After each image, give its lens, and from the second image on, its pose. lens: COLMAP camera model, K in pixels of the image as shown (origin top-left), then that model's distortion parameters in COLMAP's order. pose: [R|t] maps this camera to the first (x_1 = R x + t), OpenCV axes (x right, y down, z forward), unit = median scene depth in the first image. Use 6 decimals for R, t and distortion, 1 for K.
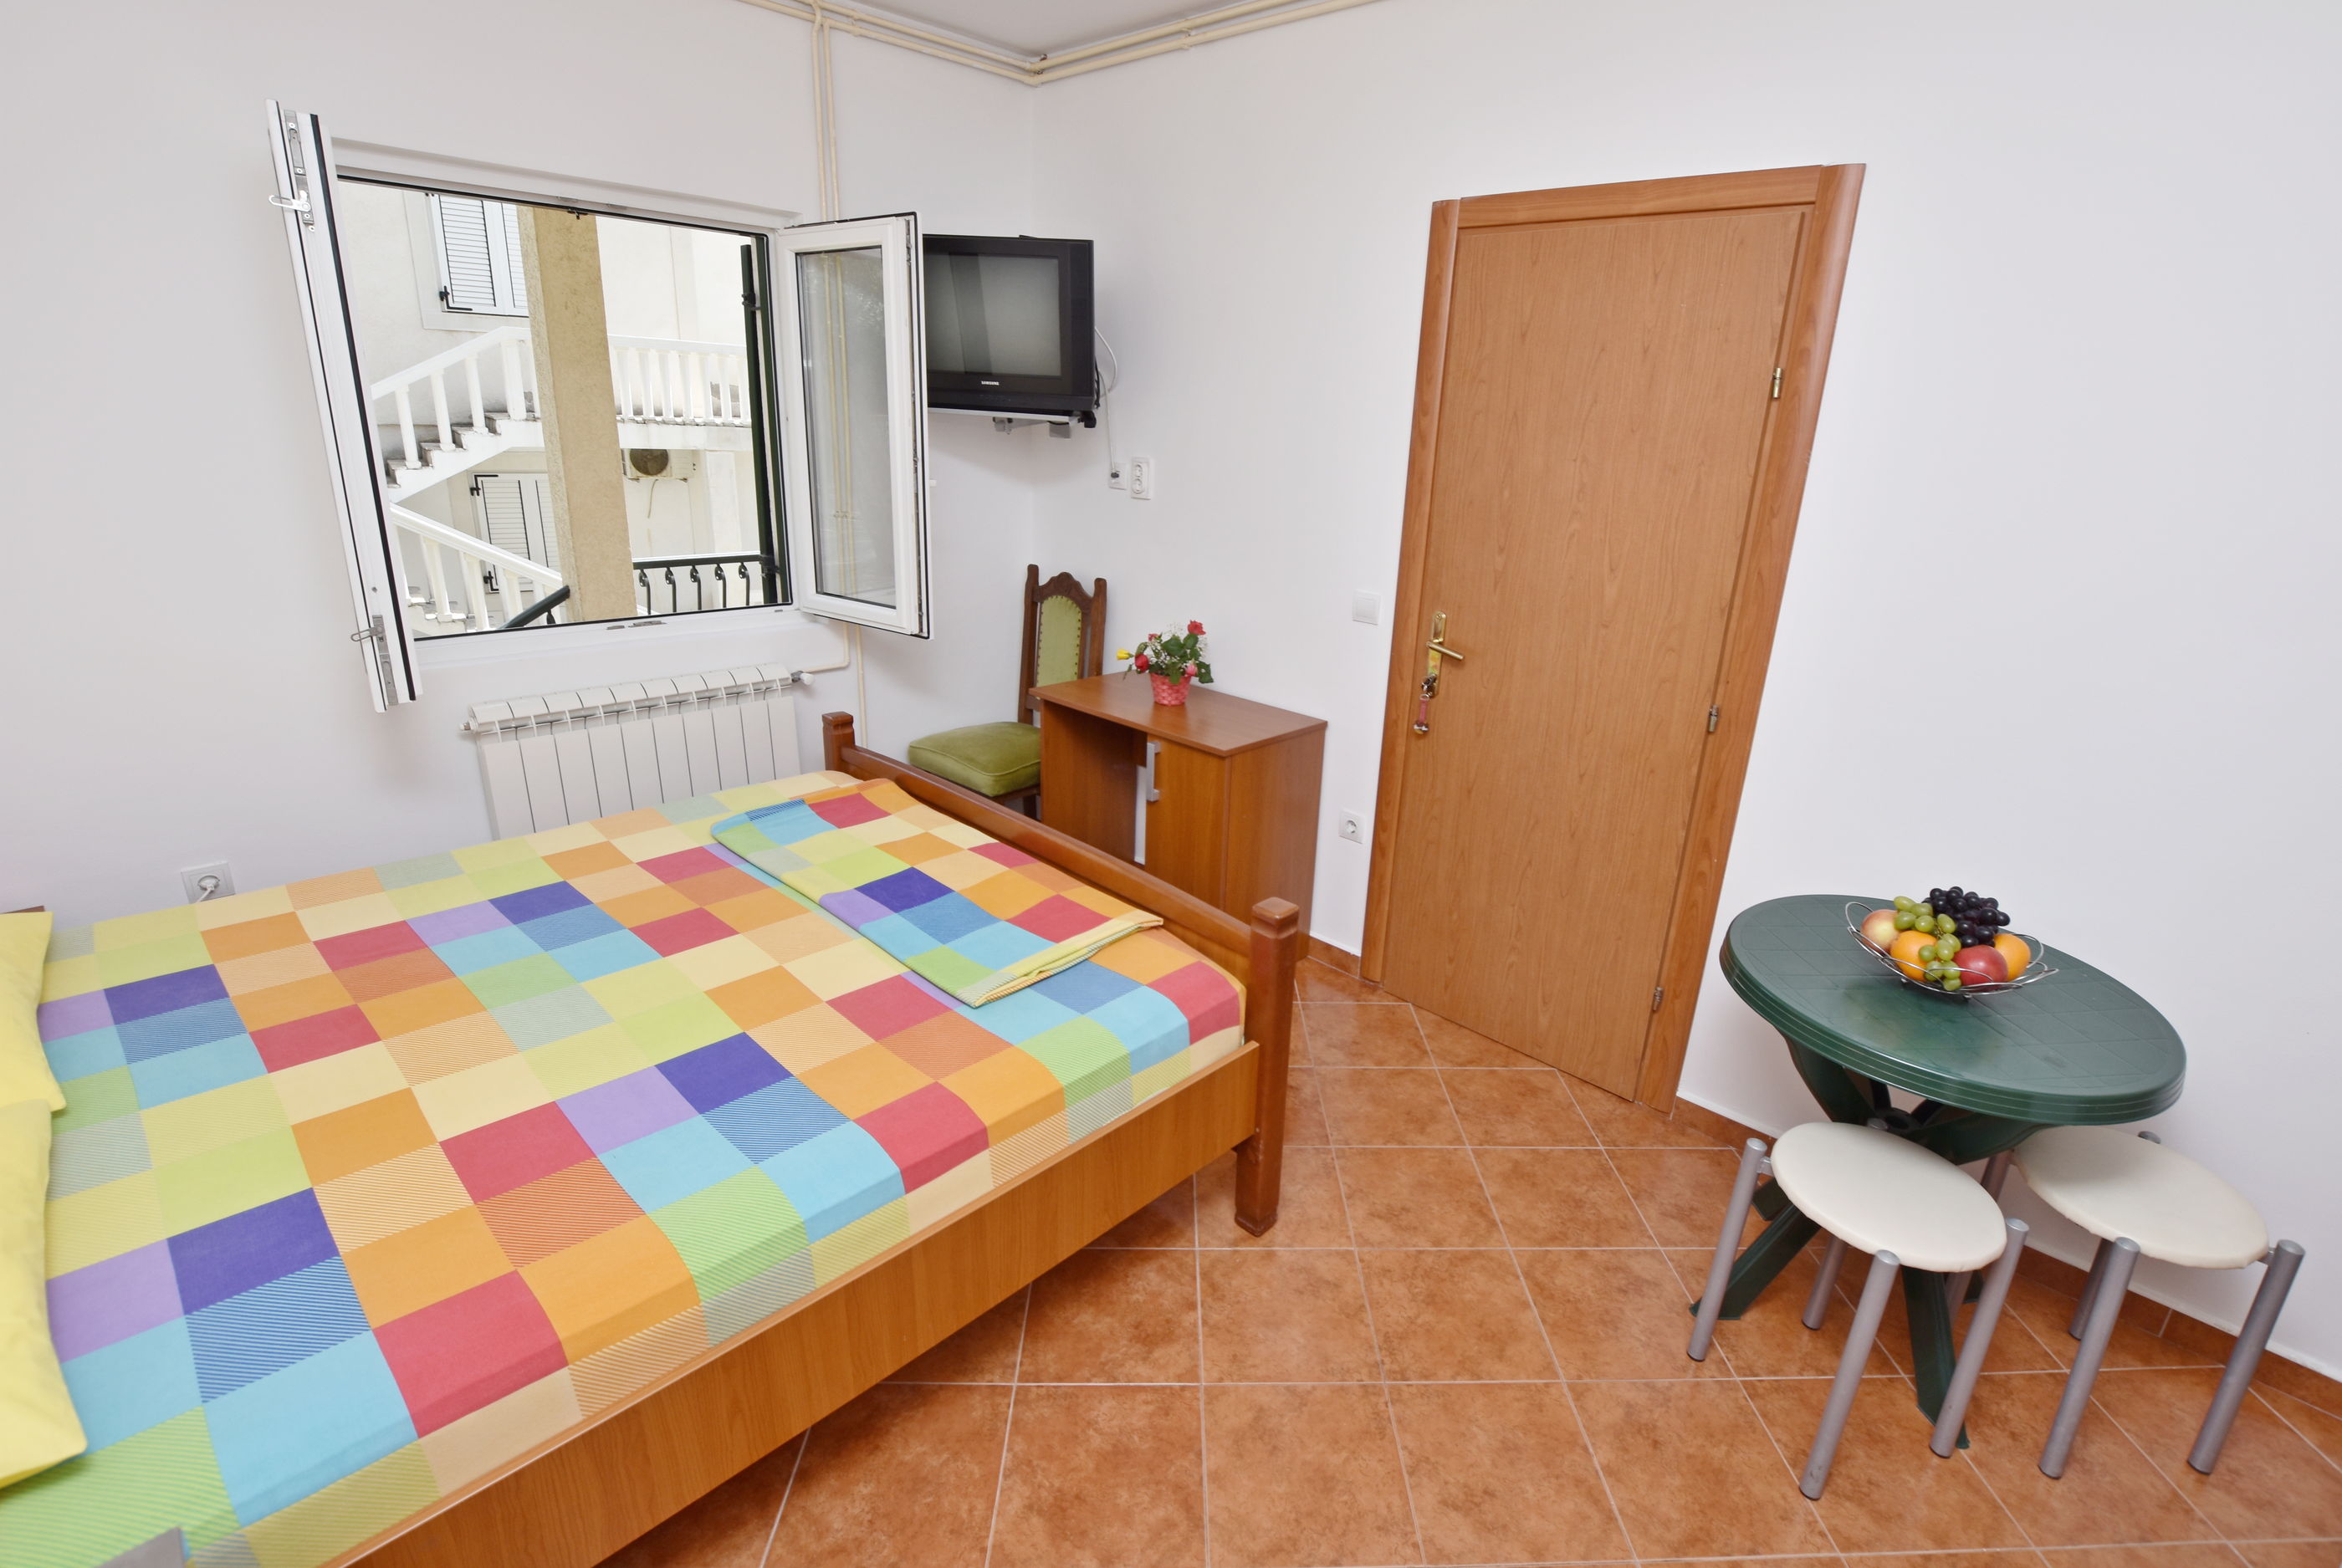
lens RADIAL K [[1053.9, 0, 1205.6], [0, 1053.9, 761.0], [0, 0, 1]] dist [-0.030033, 0.001551]
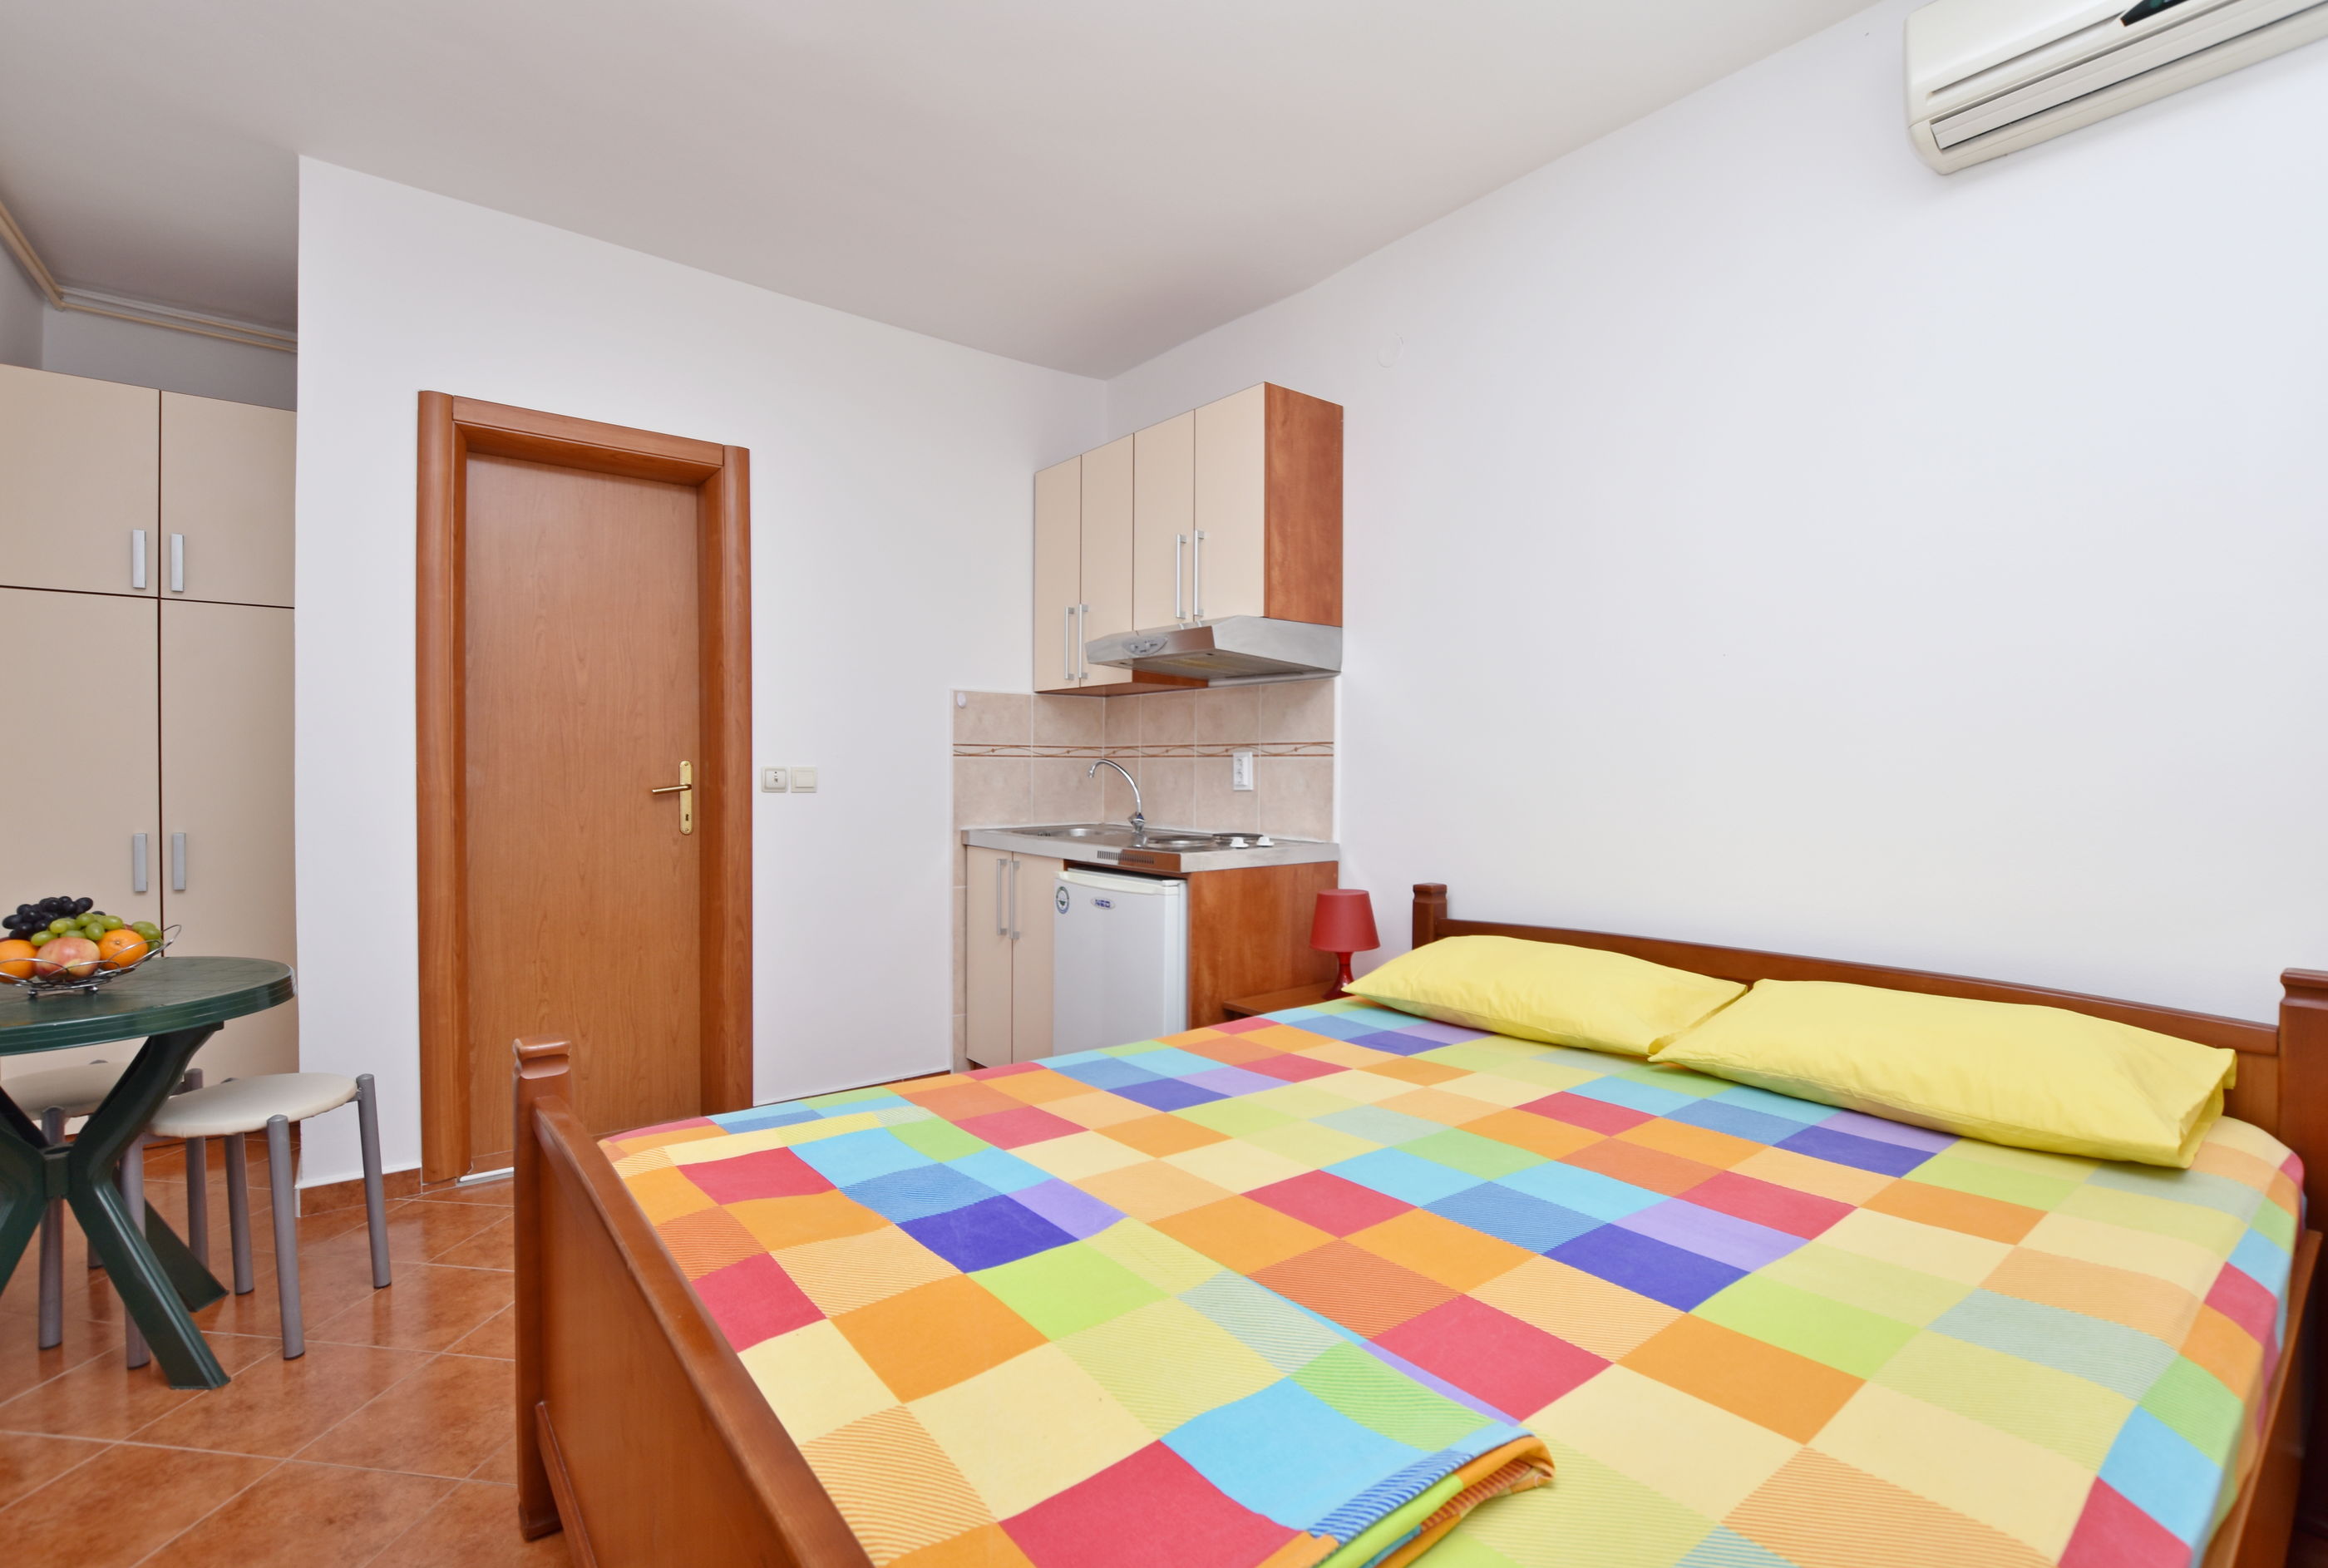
lens RADIAL K [[1047.7, 0, 1172.1], [0, 1047.7, 779.4], [0, 0, 1]] dist [-0.030033, 0.001551]
pose [[-0.989185, -0.050017, 0.137880, -0.449441], [-0.003093, 0.946962, 0.321329, -0.268973], [-0.146639, 0.317428, -0.936876, 1.433031]]
